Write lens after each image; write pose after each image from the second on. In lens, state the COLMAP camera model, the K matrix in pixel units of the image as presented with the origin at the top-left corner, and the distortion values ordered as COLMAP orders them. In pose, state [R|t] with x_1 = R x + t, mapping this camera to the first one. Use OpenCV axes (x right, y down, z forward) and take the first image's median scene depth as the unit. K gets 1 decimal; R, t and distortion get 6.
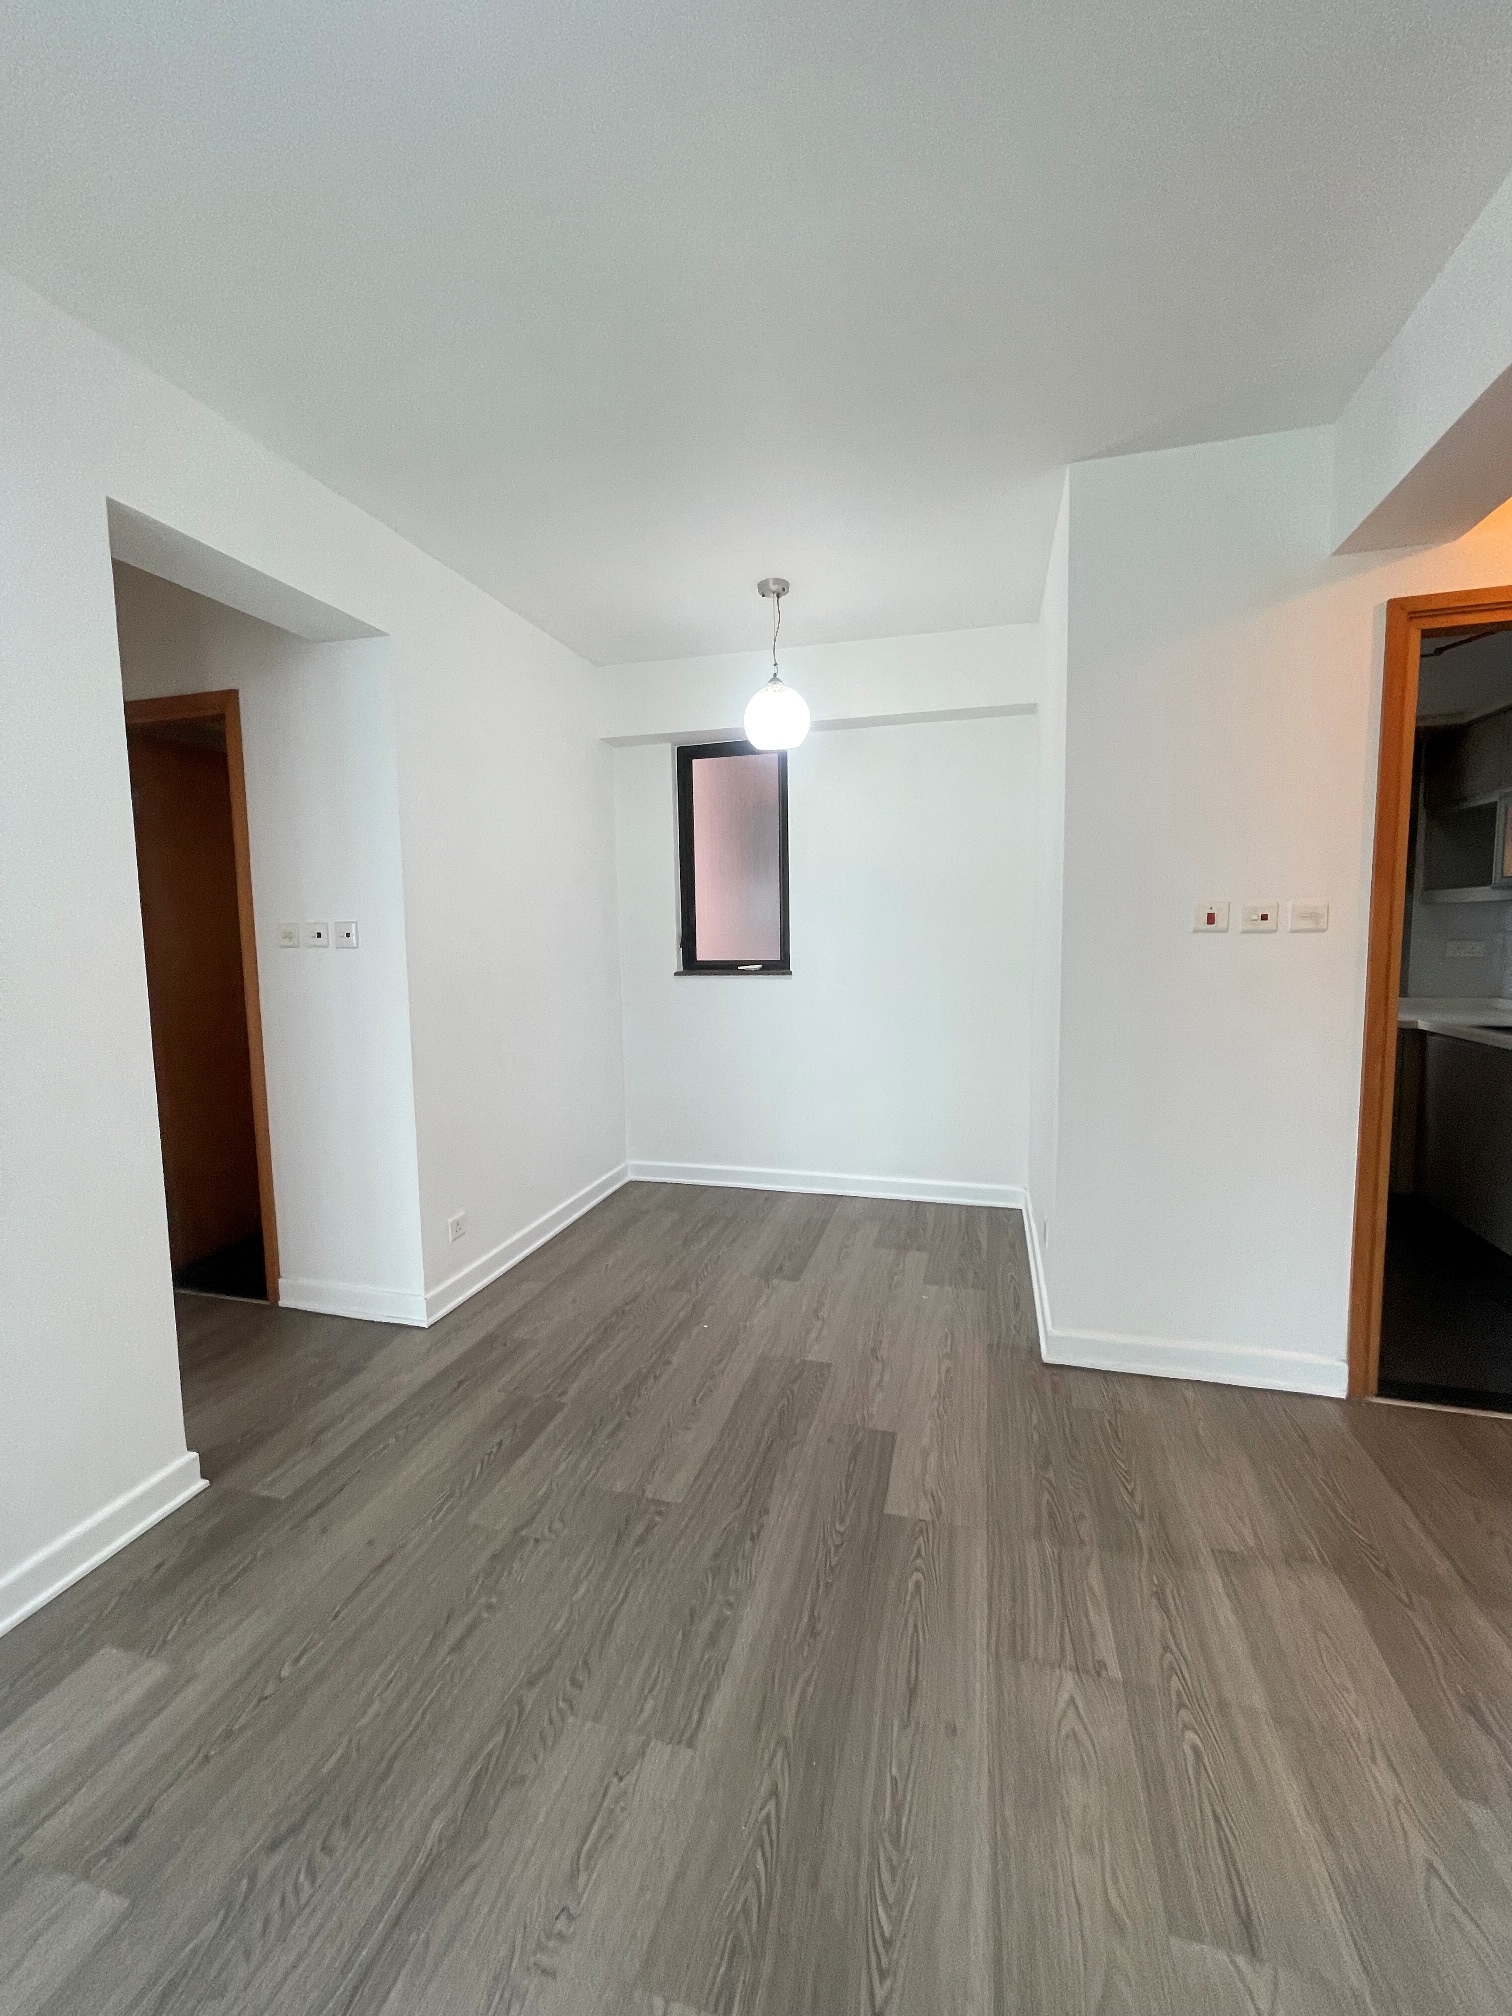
lens RADIAL K [[801.9, 0, 756.0], [0, 801.9, 1008.0], [0, 0, 1]] dist [-0.008293, 0.000887]
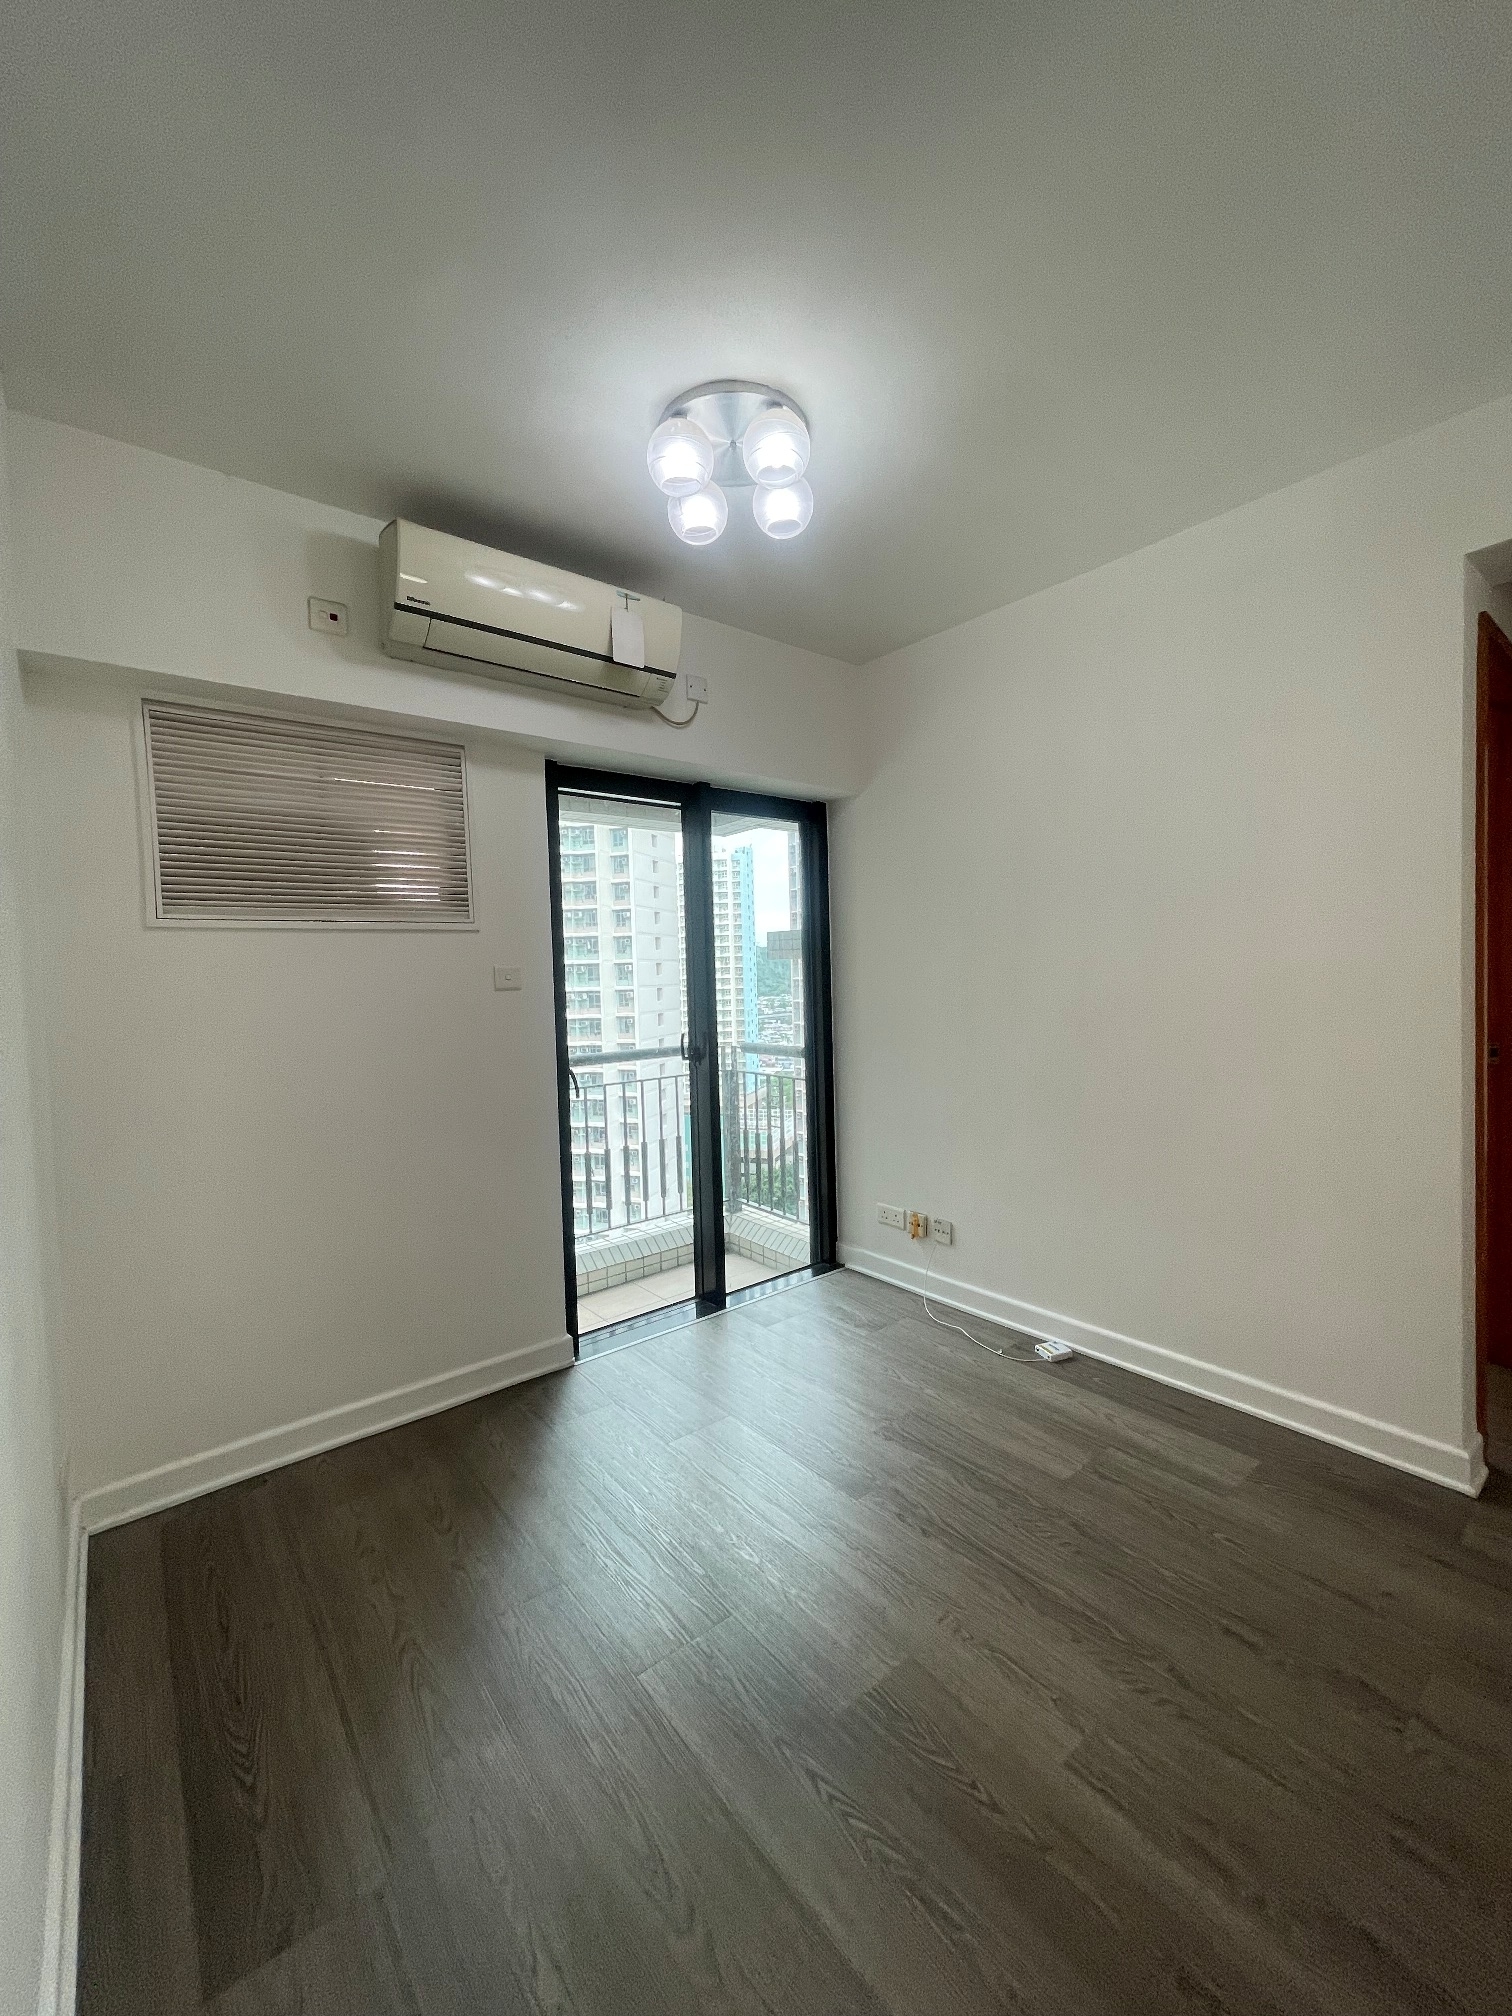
lens RADIAL K [[801.9, 0, 756.0], [0, 801.9, 1008.0], [0, 0, 1]] dist [-0.008293, 0.000887]
pose [[-0.592541, 0.062330, -0.803125, 0.926277], [-0.040136, 0.993479, 0.106715, -0.127477], [0.804540, 0.095468, -0.586175, 1.207733]]
